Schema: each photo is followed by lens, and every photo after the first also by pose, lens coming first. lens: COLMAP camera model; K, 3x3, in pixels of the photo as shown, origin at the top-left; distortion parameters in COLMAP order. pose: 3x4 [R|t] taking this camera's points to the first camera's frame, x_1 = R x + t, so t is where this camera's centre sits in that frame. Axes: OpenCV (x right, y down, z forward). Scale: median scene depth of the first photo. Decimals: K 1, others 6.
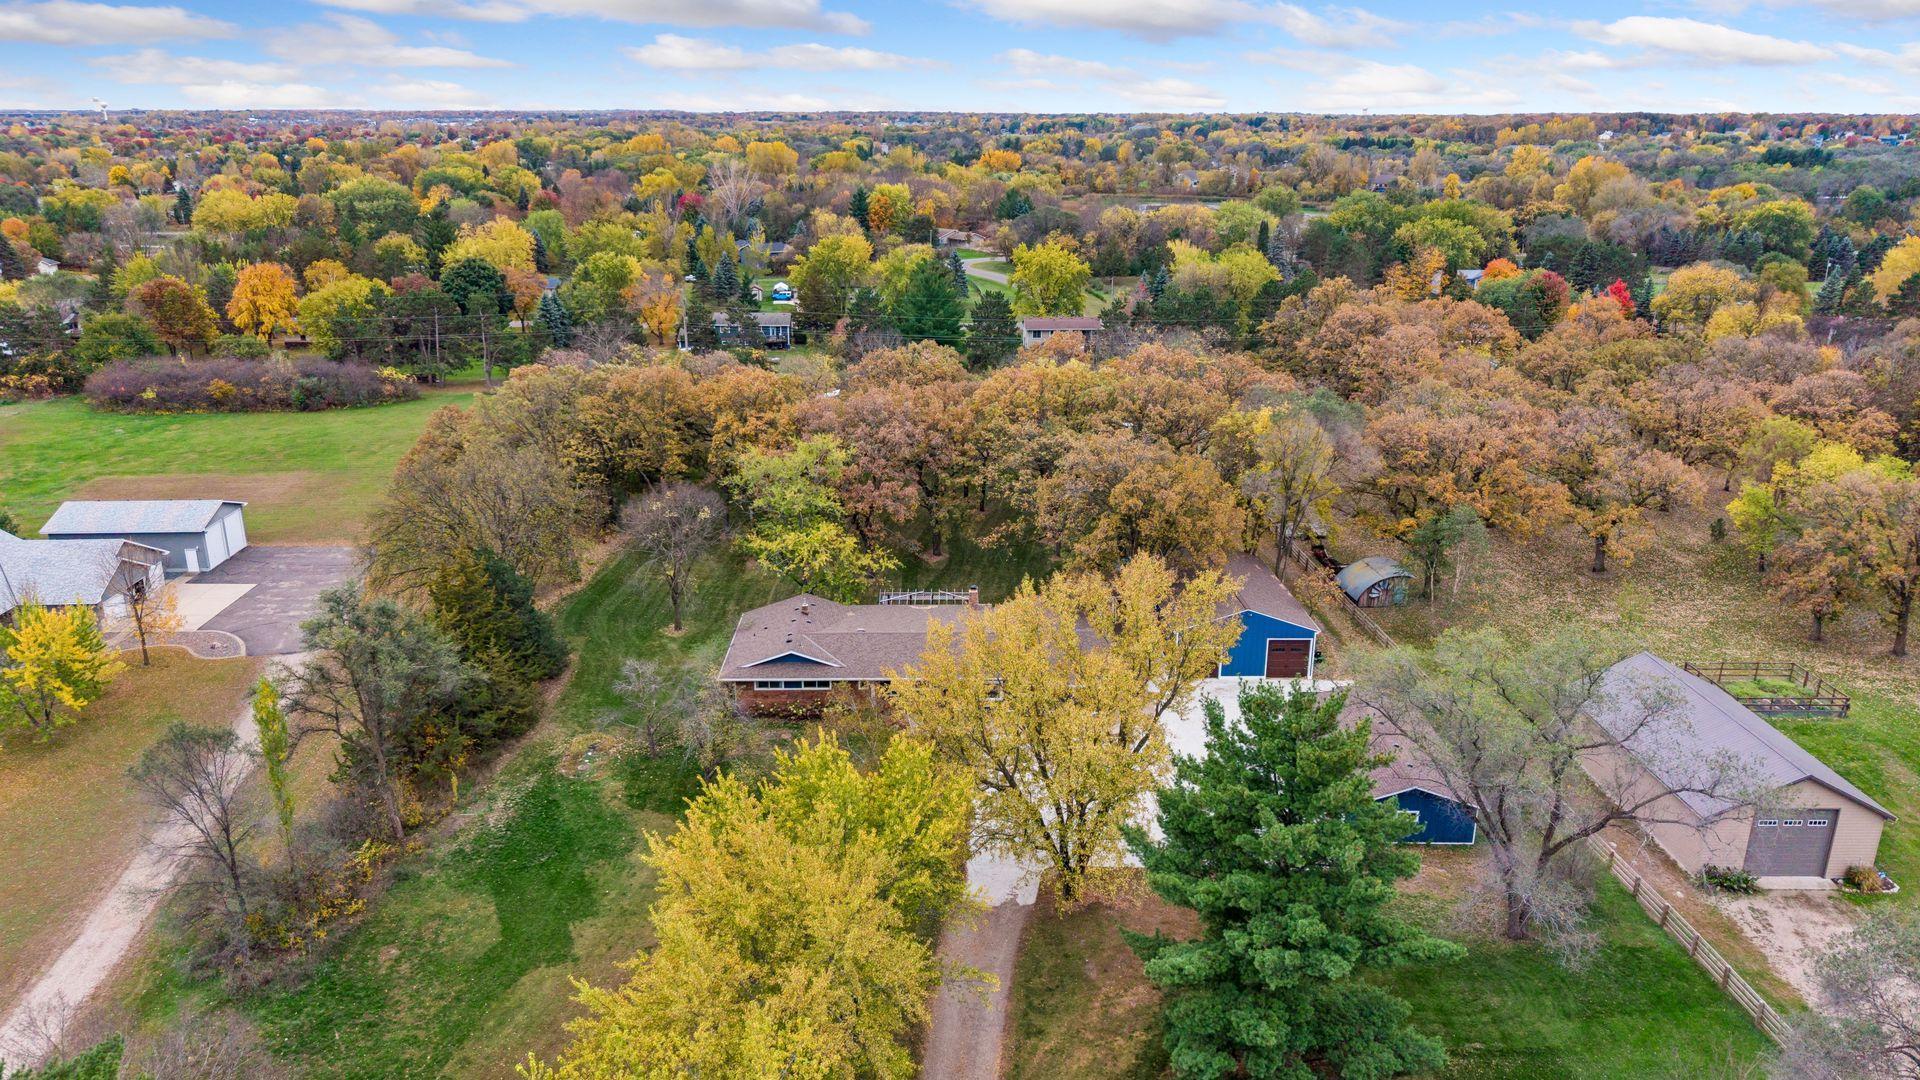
lens RADIAL K [[1312.3, 0, 960.0], [0, 1312.3, 540.0], [0, 0, 1]] dist [-0.000112, 0.001441]
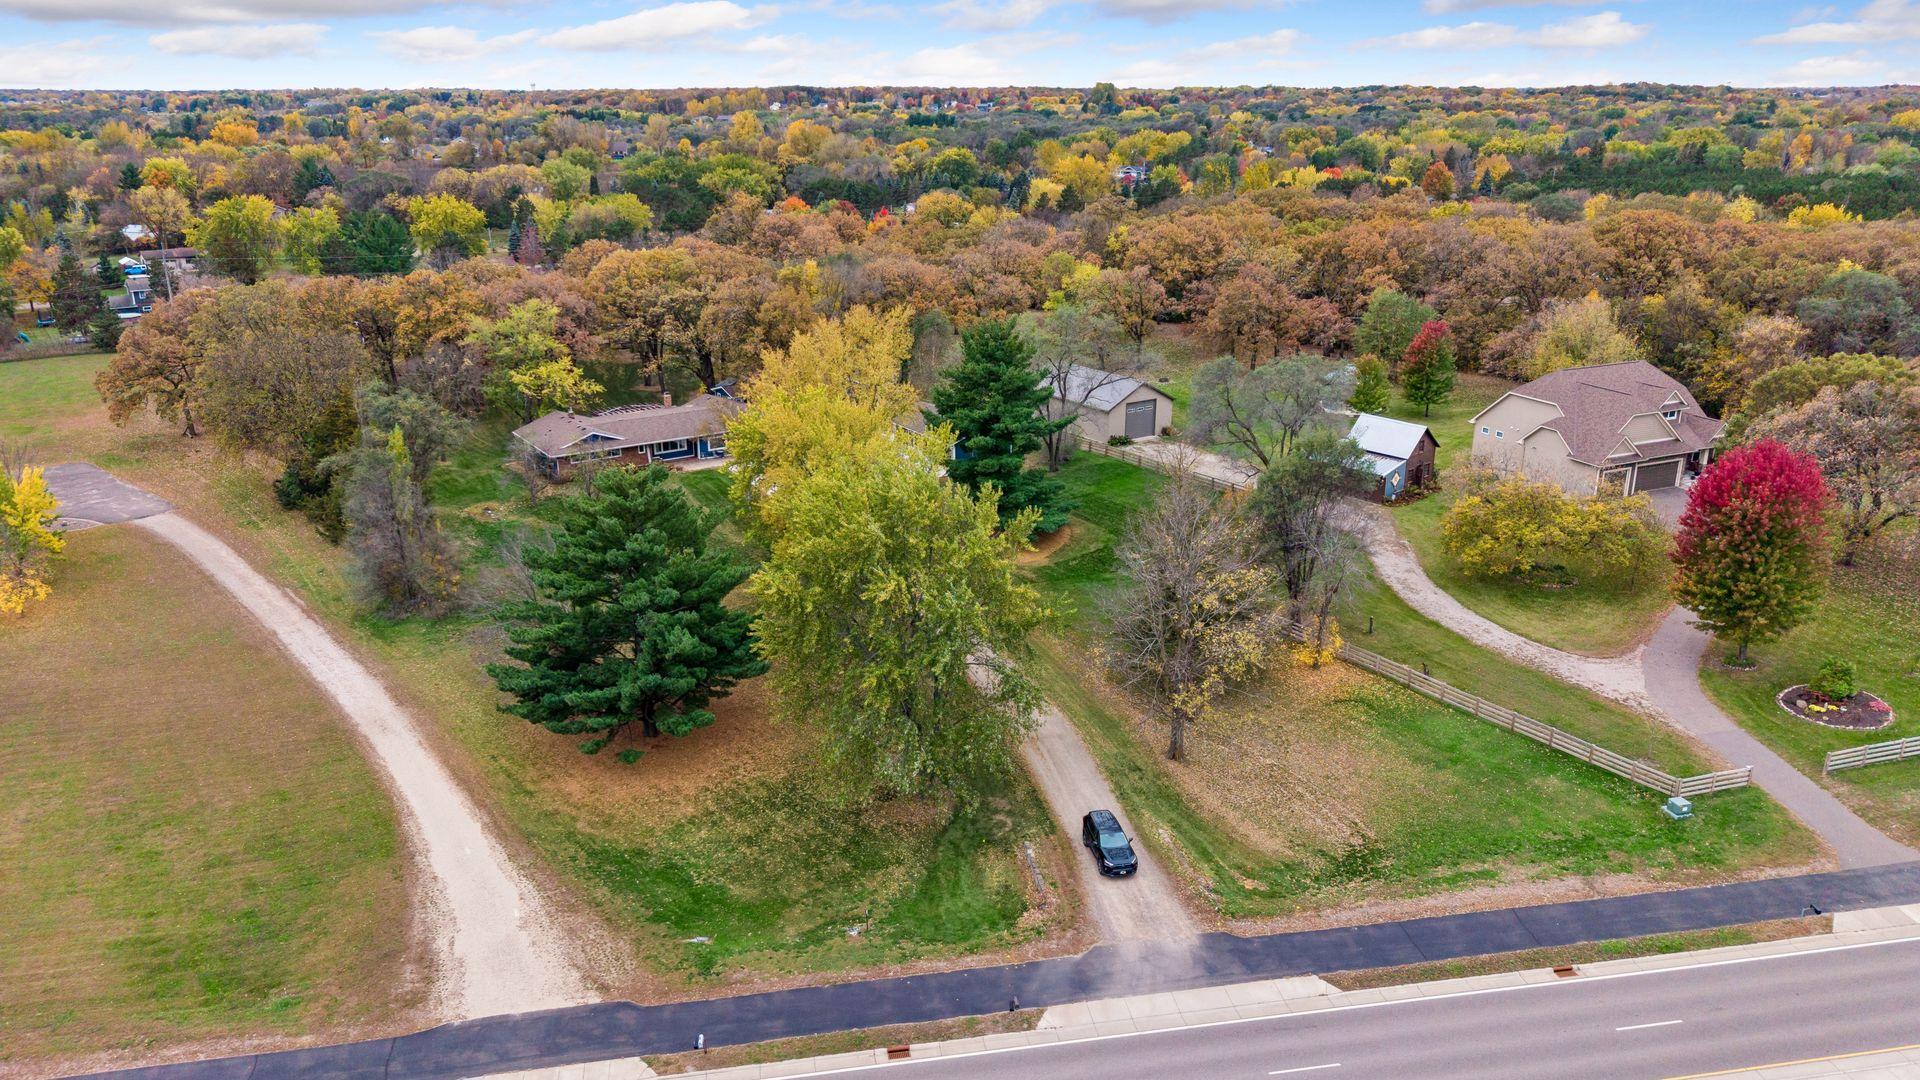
lens RADIAL K [[1312.3, 0, 960.0], [0, 1312.3, 540.0], [0, 0, 1]] dist [-0.000112, 0.001441]
pose [[0.831045, -0.184241, 0.524804, -0.206466], [0.175451, 0.982207, 0.066987, 0.062822], [-0.527808, 0.036408, 0.848583, -0.173197]]
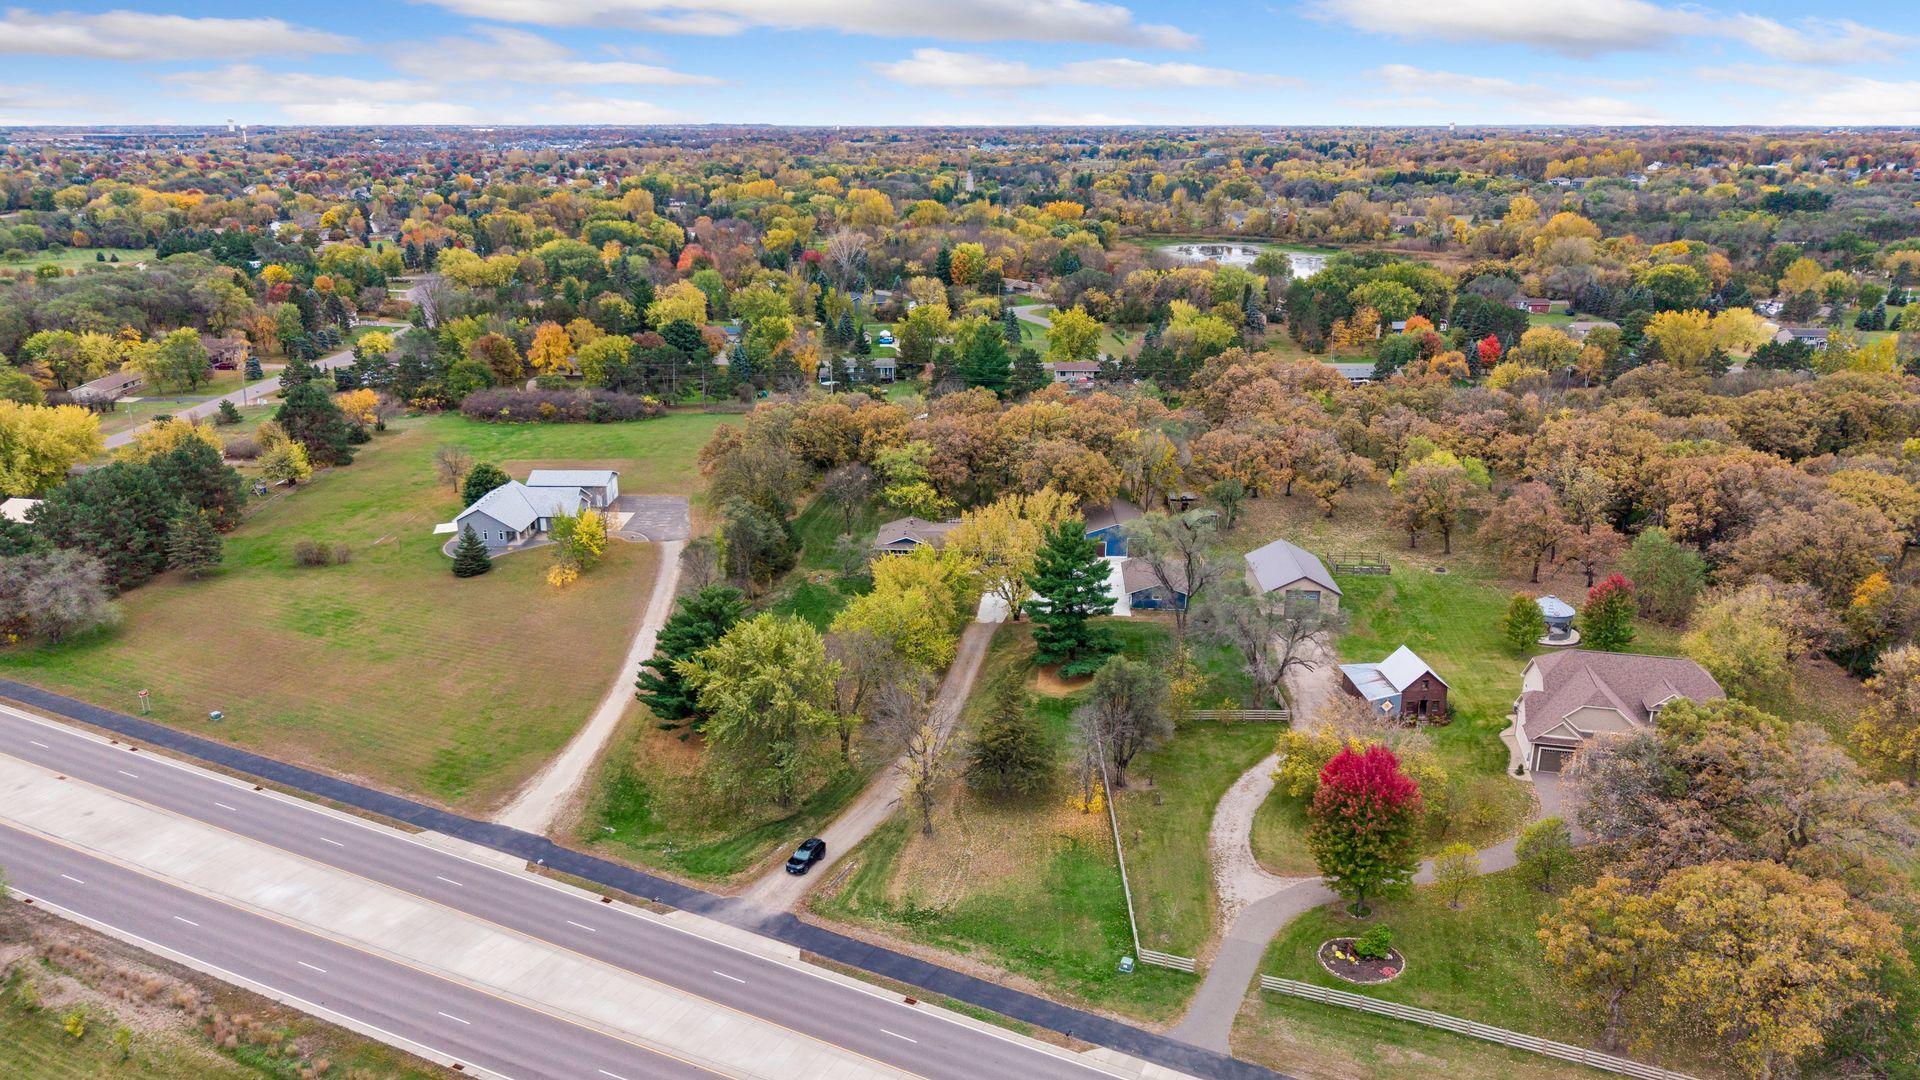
lens RADIAL K [[1312.3, 0, 960.0], [0, 1312.3, 540.0], [0, 0, 1]] dist [-0.000112, 0.001441]
pose [[0.997953, 0.015689, -0.061997, 0.035745], [-0.016125, 0.999849, -0.006537, 0.036153], [0.061885, 0.007523, 0.998055, -0.428944]]
